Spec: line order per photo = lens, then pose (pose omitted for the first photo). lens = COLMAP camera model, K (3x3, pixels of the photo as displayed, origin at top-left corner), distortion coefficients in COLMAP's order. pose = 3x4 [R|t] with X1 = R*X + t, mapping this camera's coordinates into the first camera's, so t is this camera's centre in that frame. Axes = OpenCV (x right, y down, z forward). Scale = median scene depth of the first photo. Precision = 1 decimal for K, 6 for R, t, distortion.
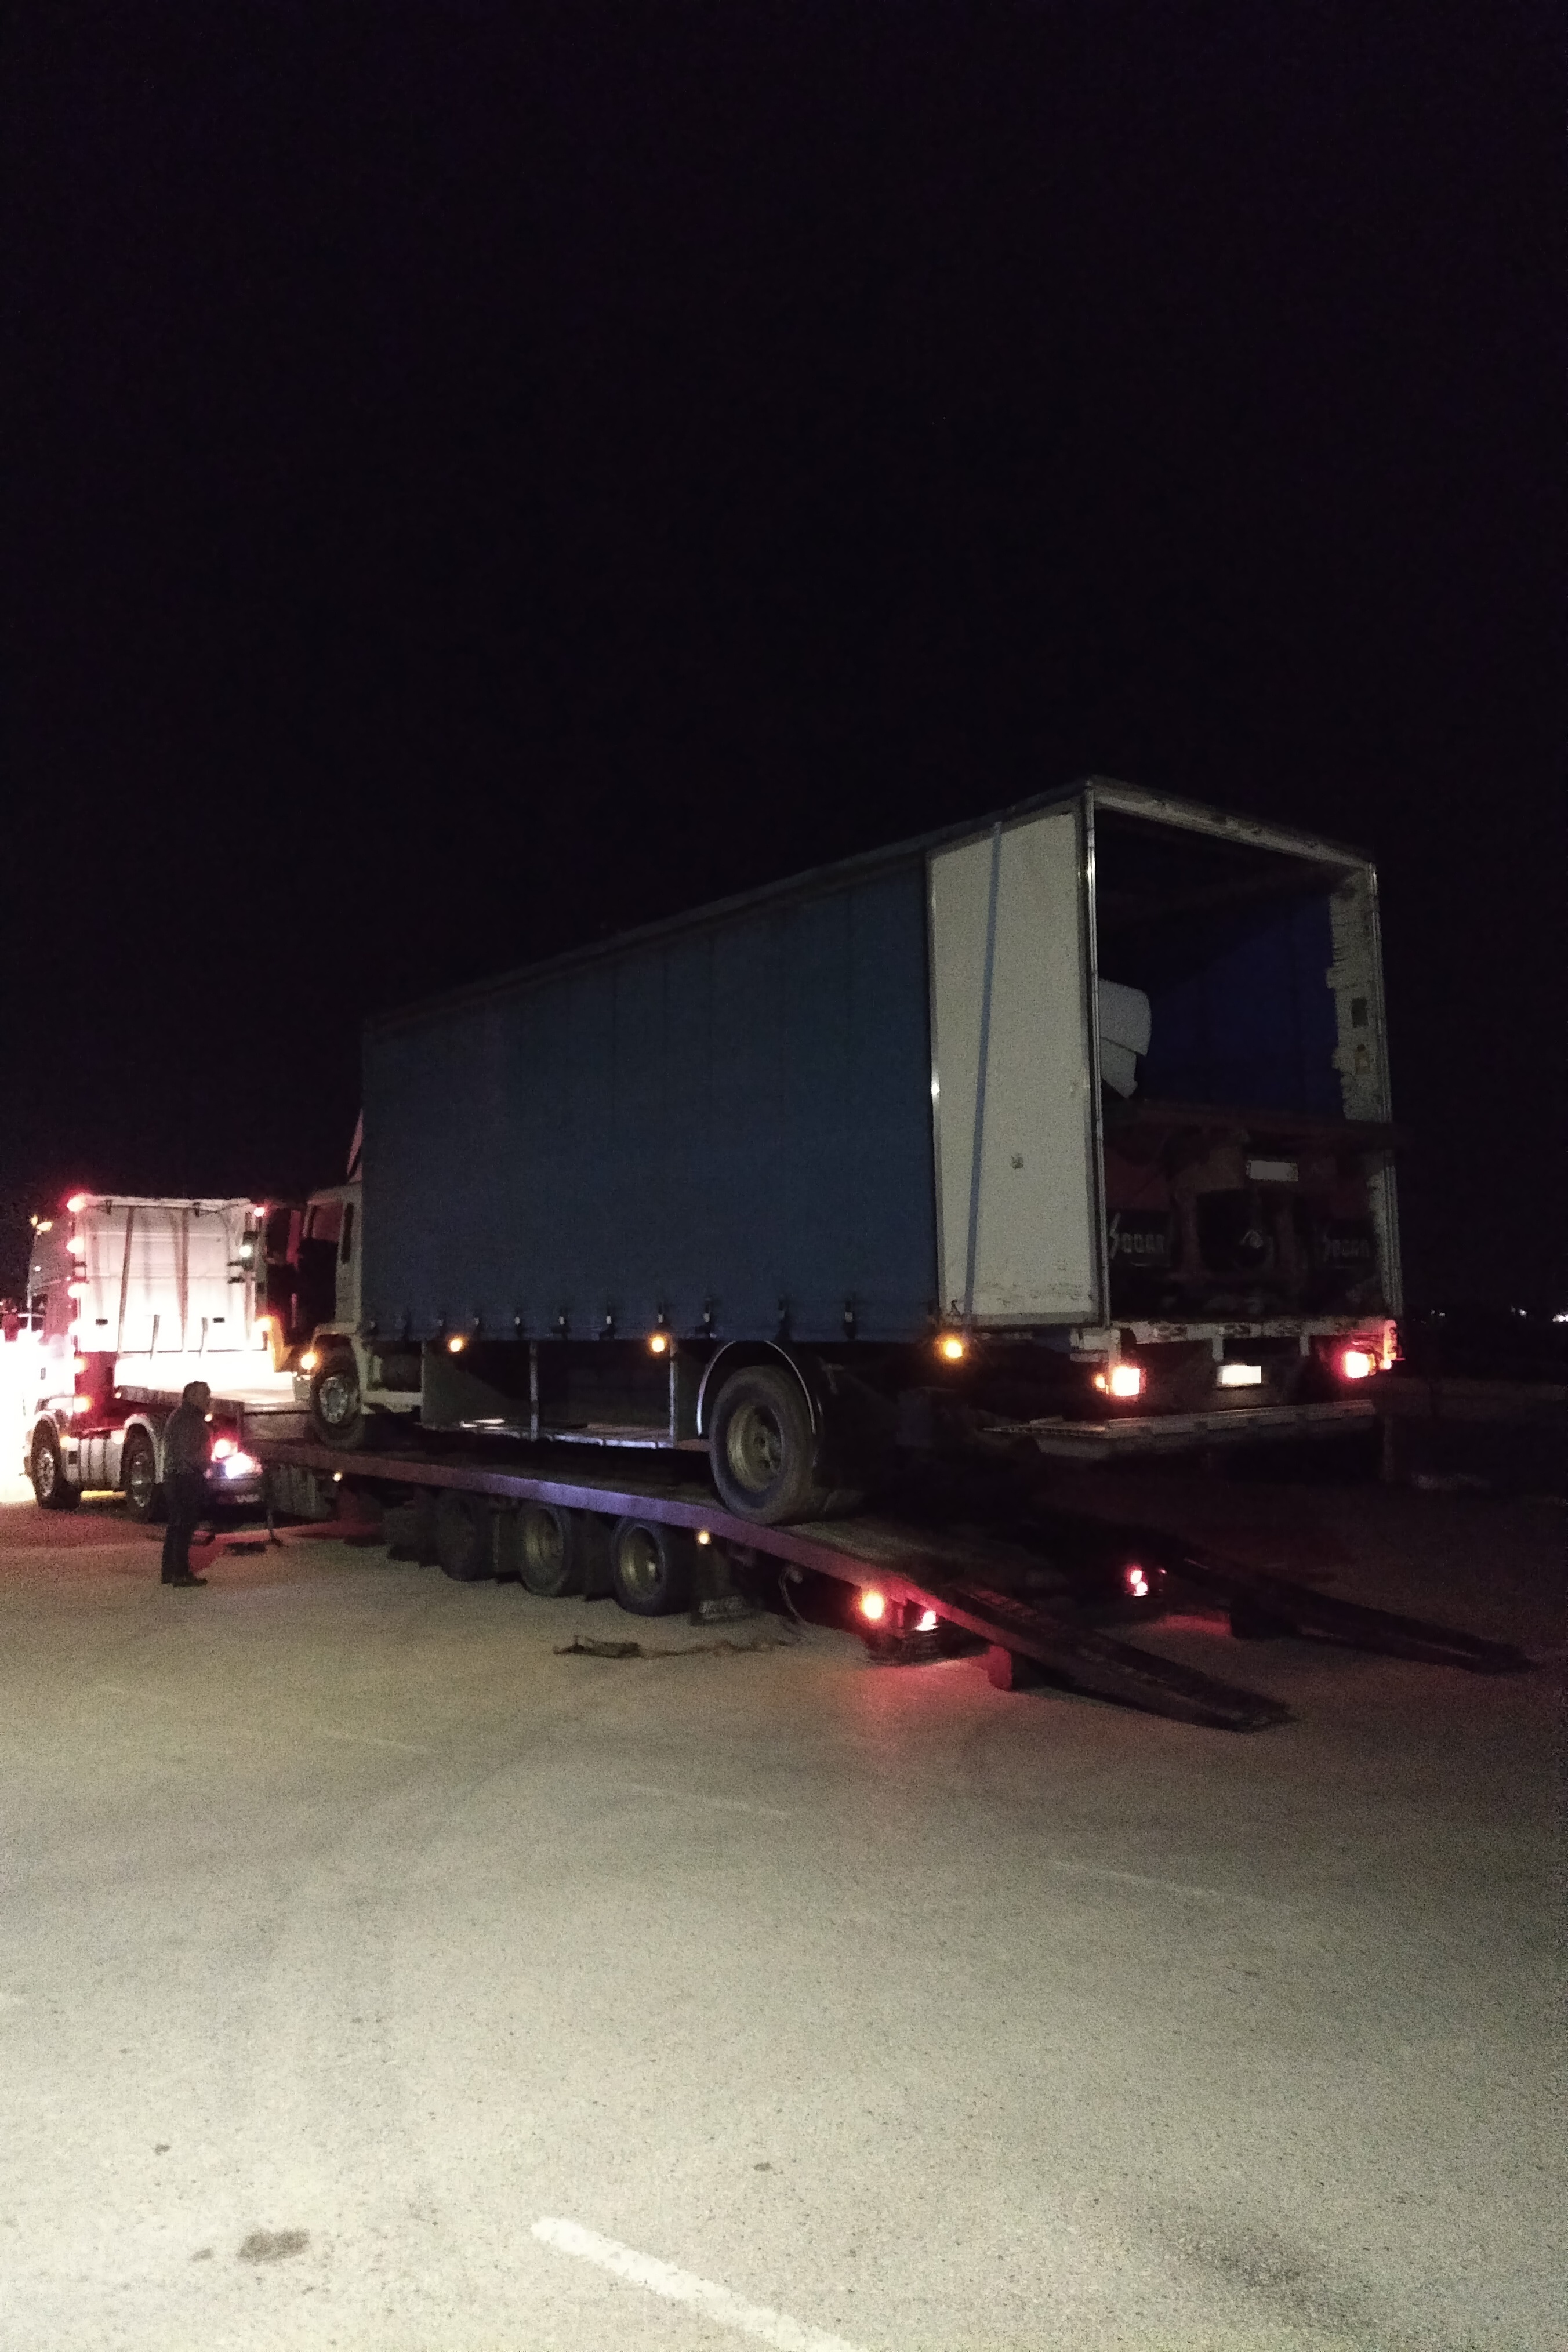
lens RADIAL K [[1632.8, 0, 784.0], [0, 1632.8, 1176.0], [0, 0, 1]] dist [0.000567, 0.000140]
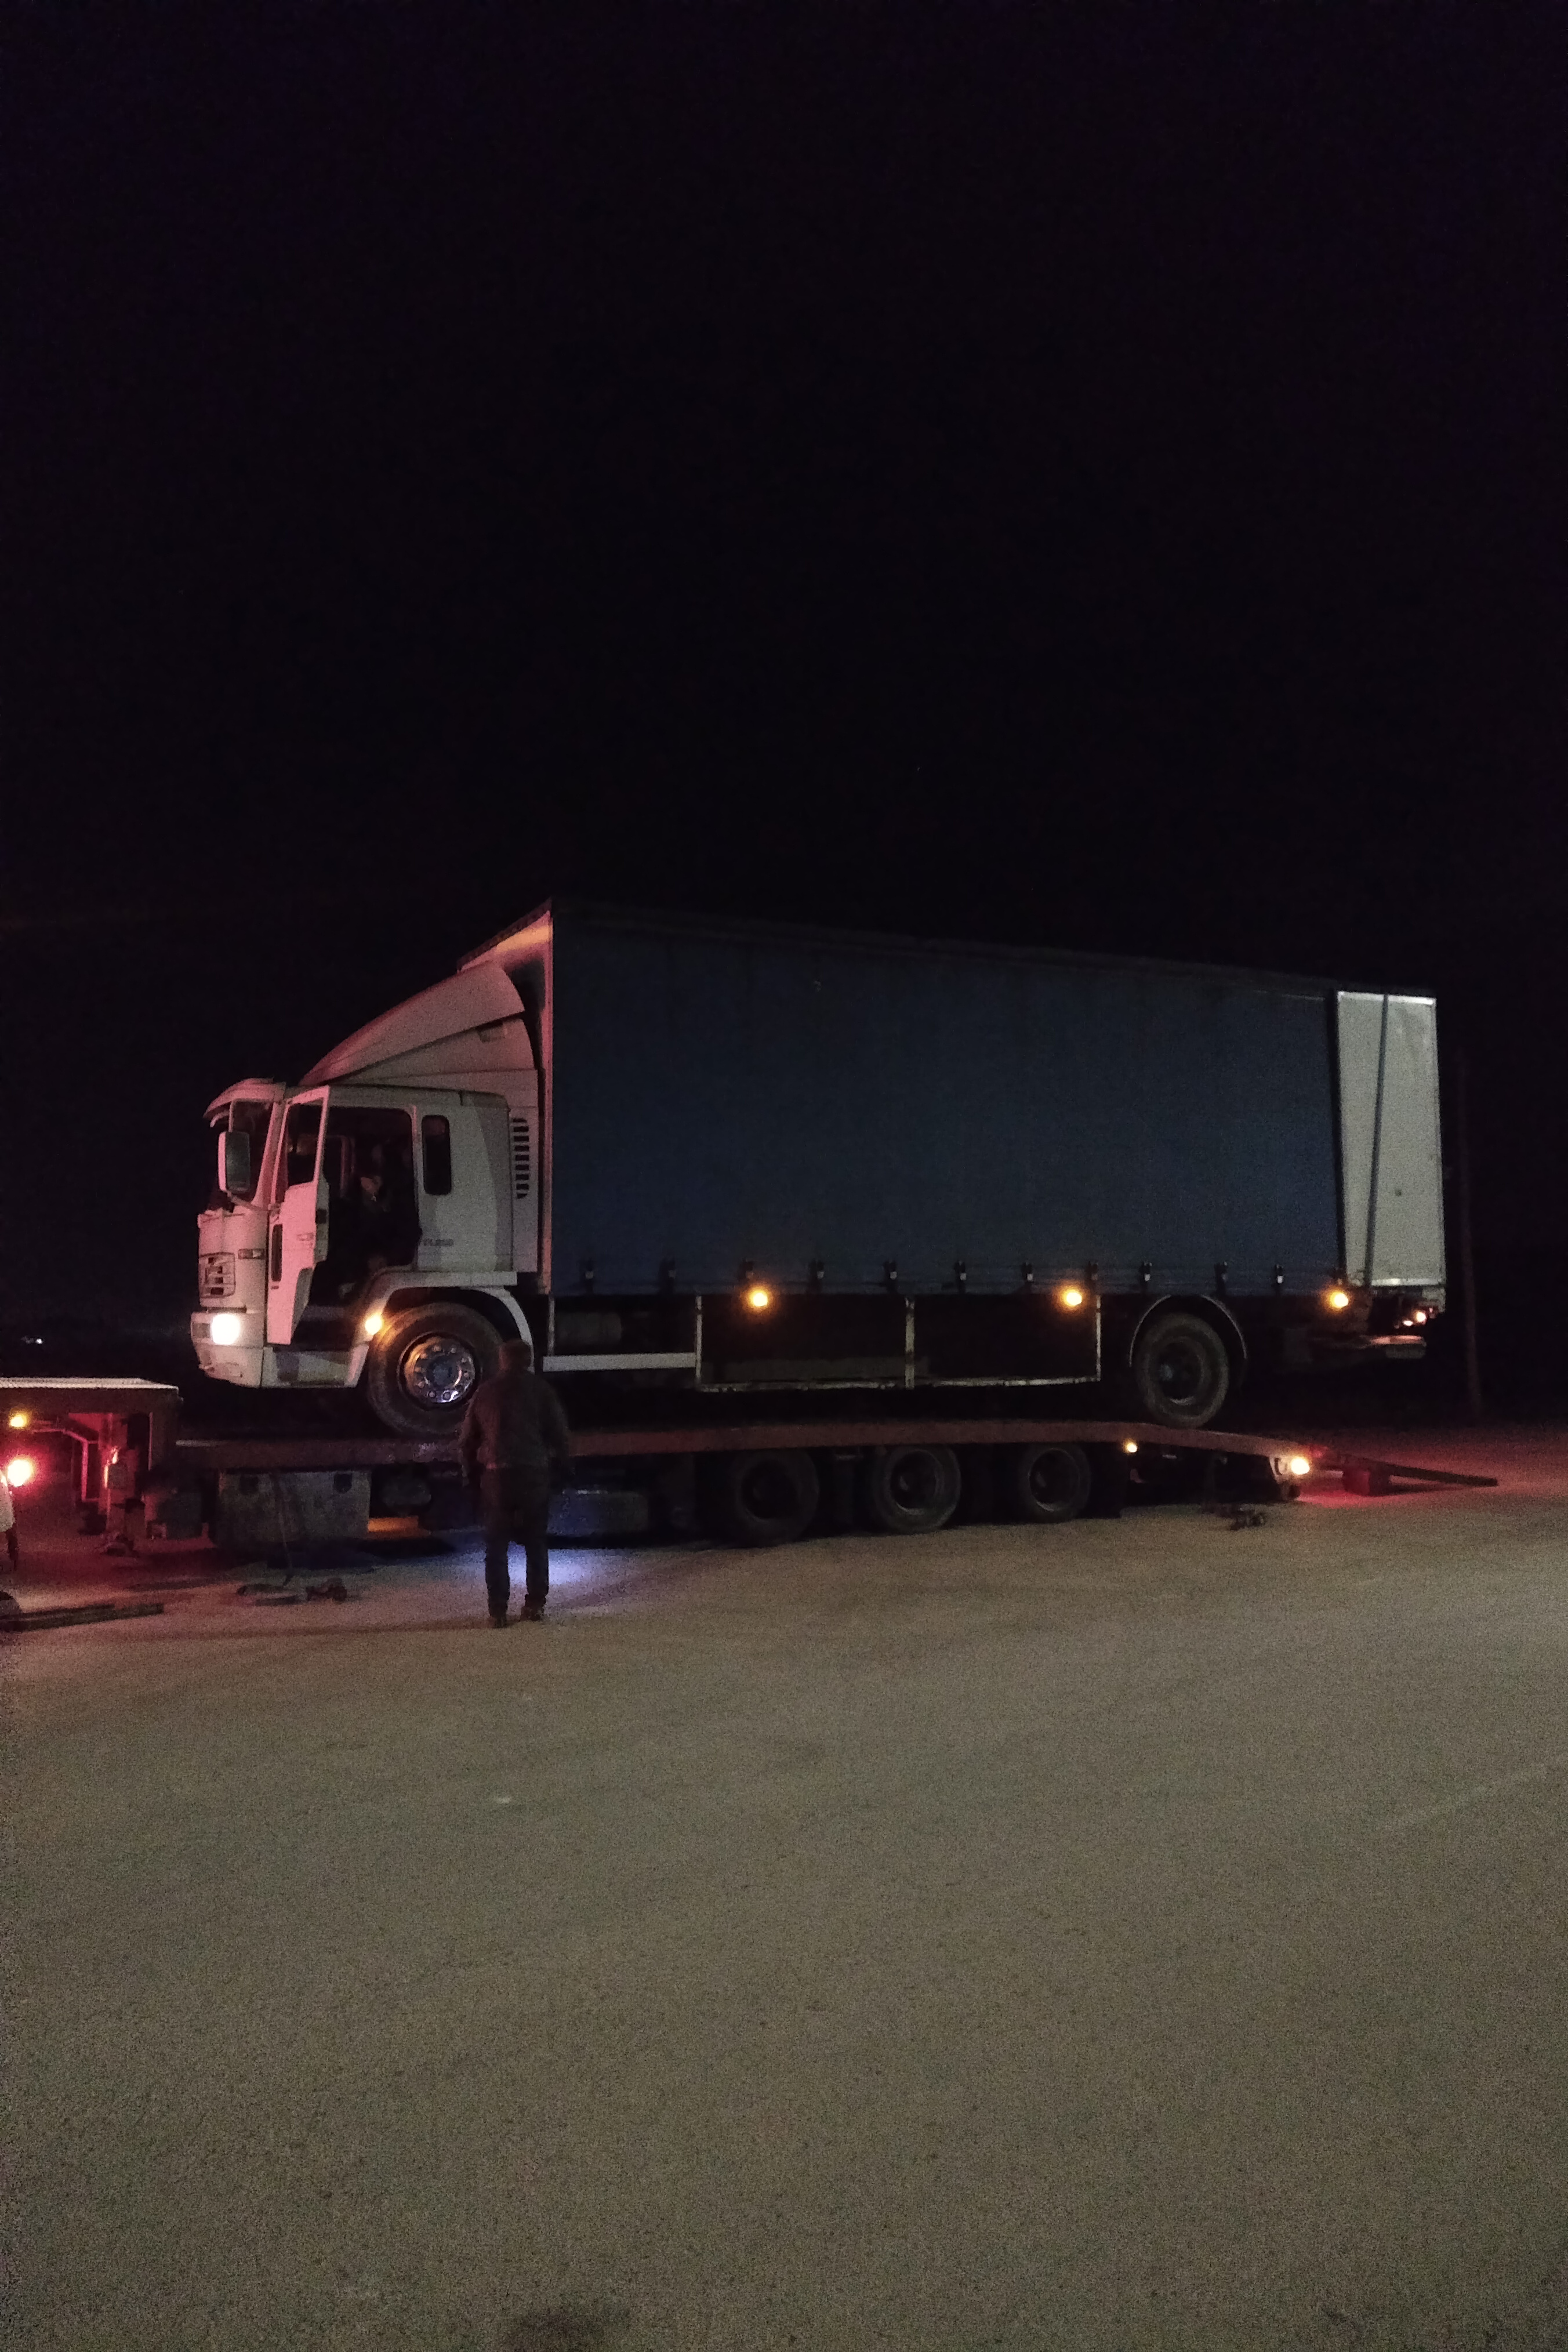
lens RADIAL K [[1632.8, 0, 784.0], [0, 1632.8, 1176.0], [0, 0, 1]] dist [0.000567, 0.000140]
pose [[0.305404, 0.057588, 0.950480, -1.480906], [-0.102617, 0.994347, -0.027274, 0.077104], [-0.946678, -0.089206, 0.309587, 0.947305]]
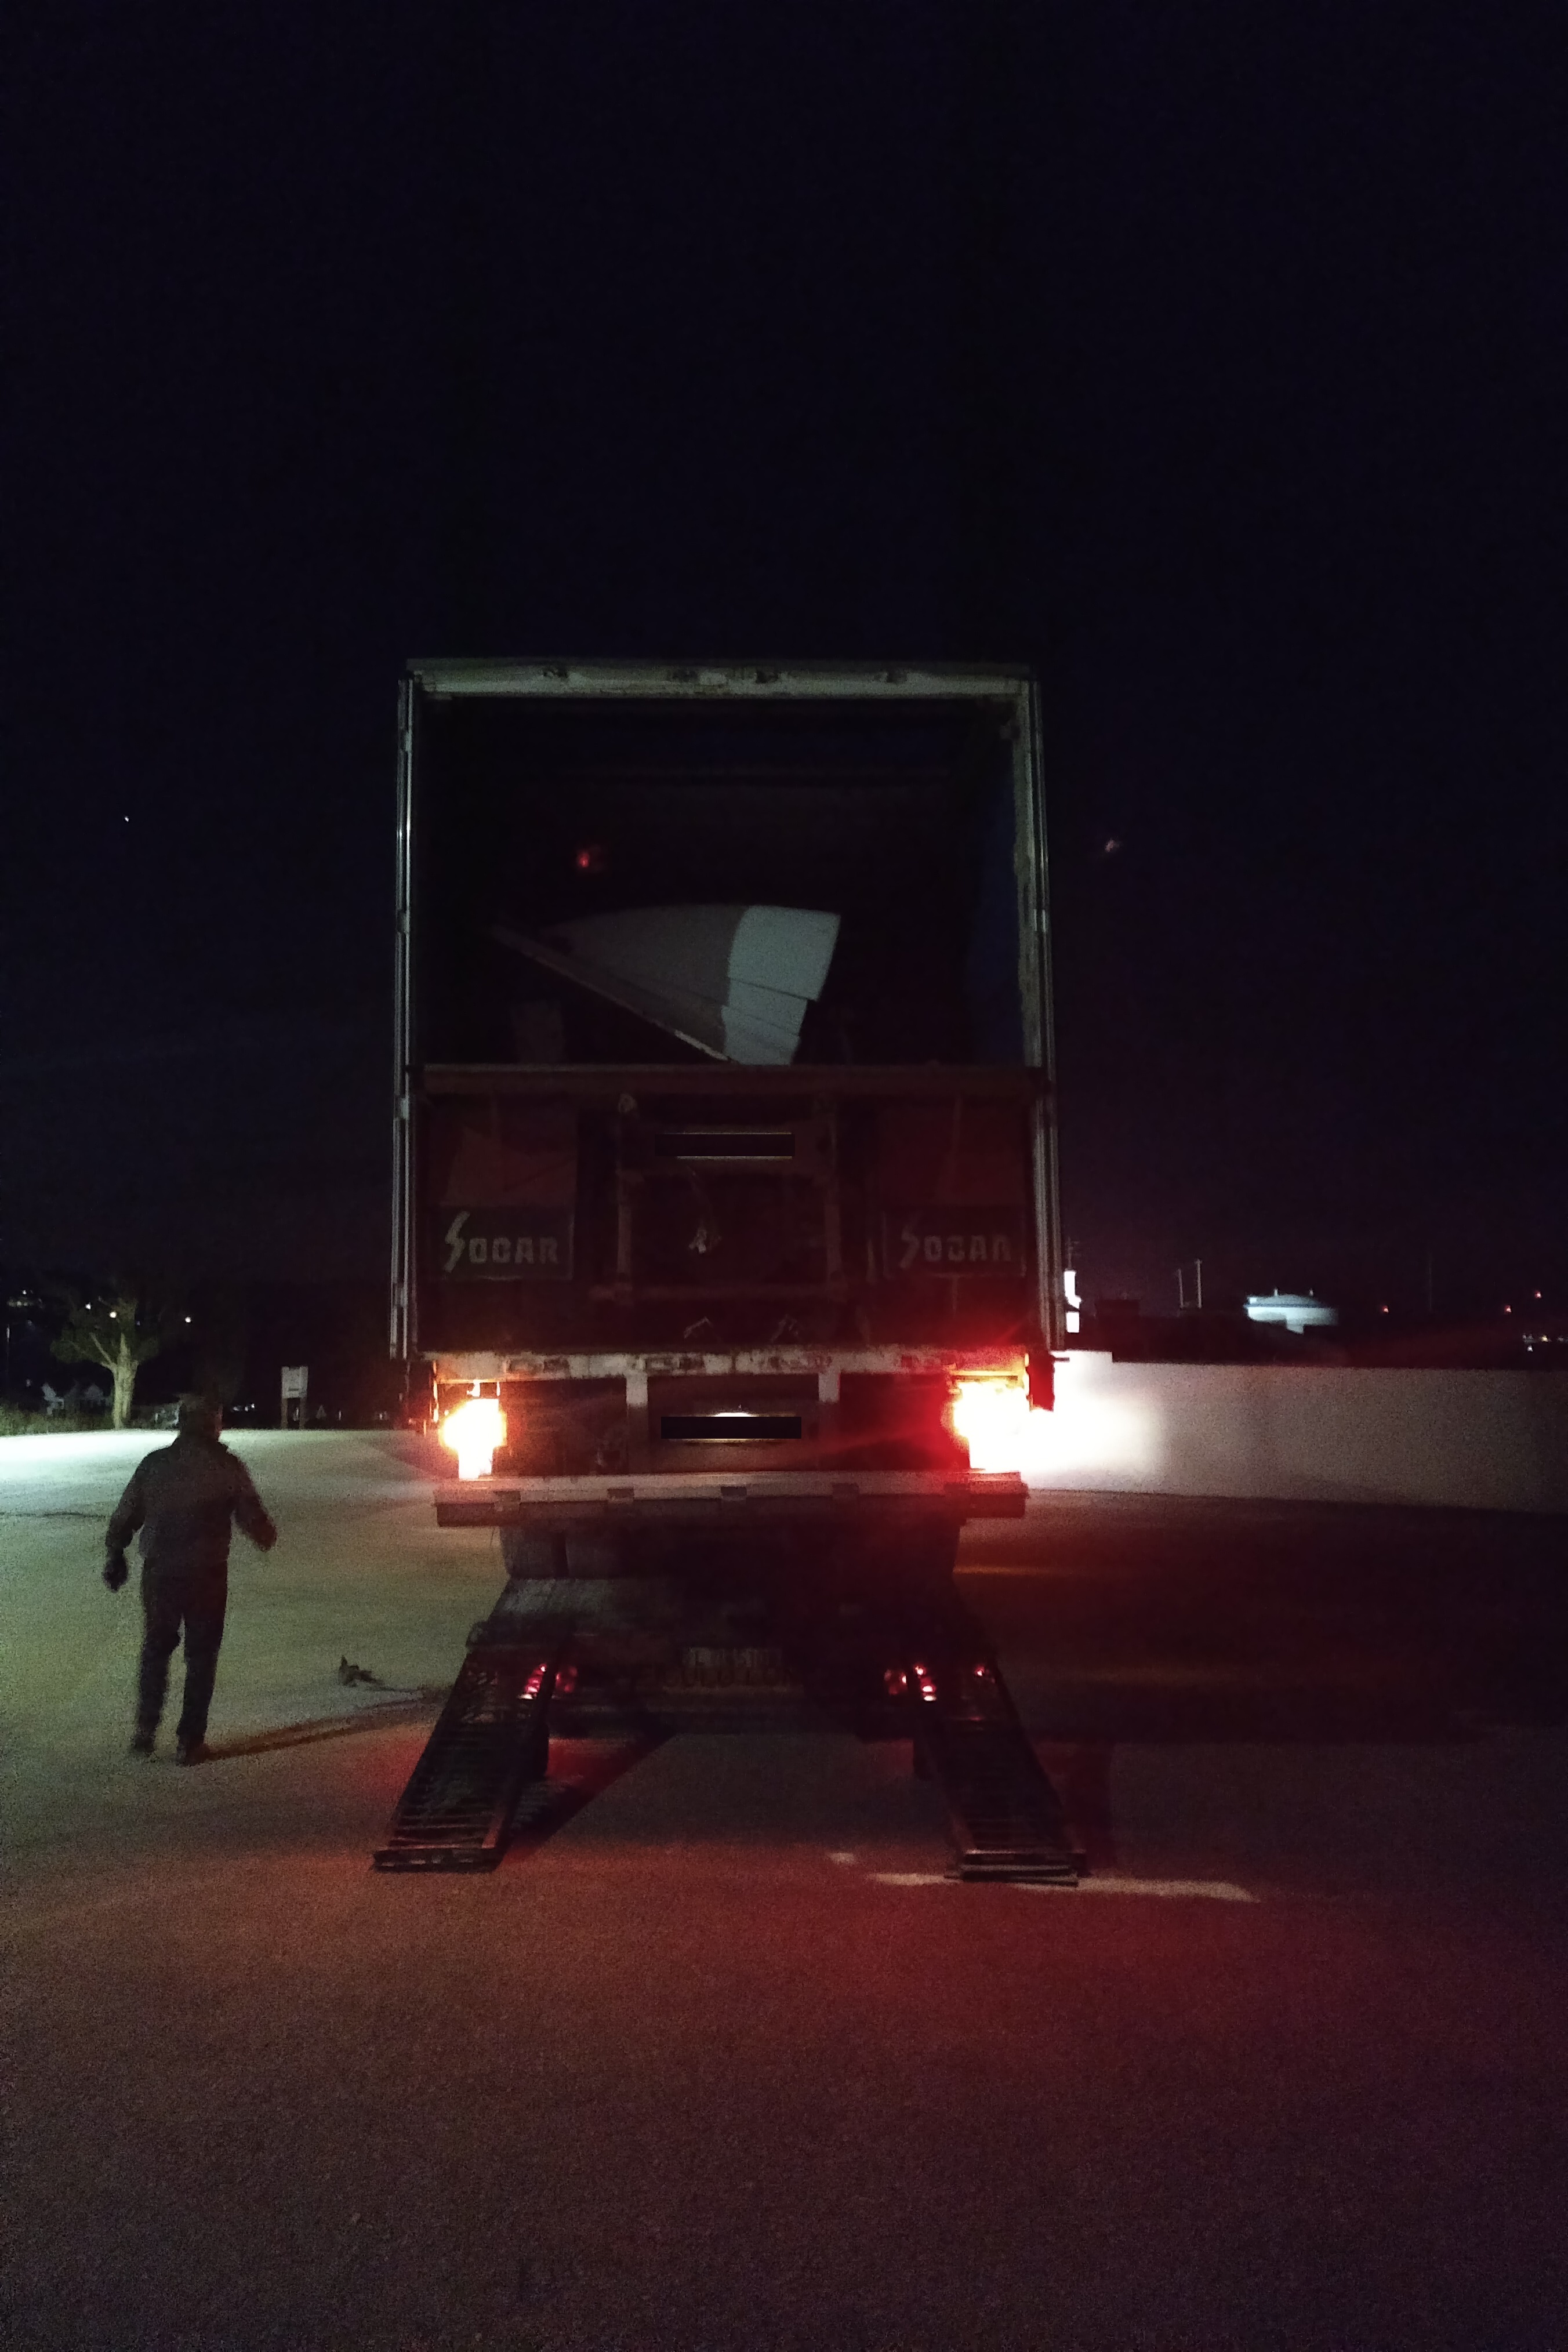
lens RADIAL K [[1707.5, 0, 784.0], [0, 1707.5, 1176.0], [0, 0, 1]] dist [0.089617, -0.000173]
pose [[0.818946, -0.052691, -0.571446, 0.677889], [0.044766, 0.998607, -0.027924, 0.029865], [0.572122, -0.002714, 0.820164, 0.353454]]
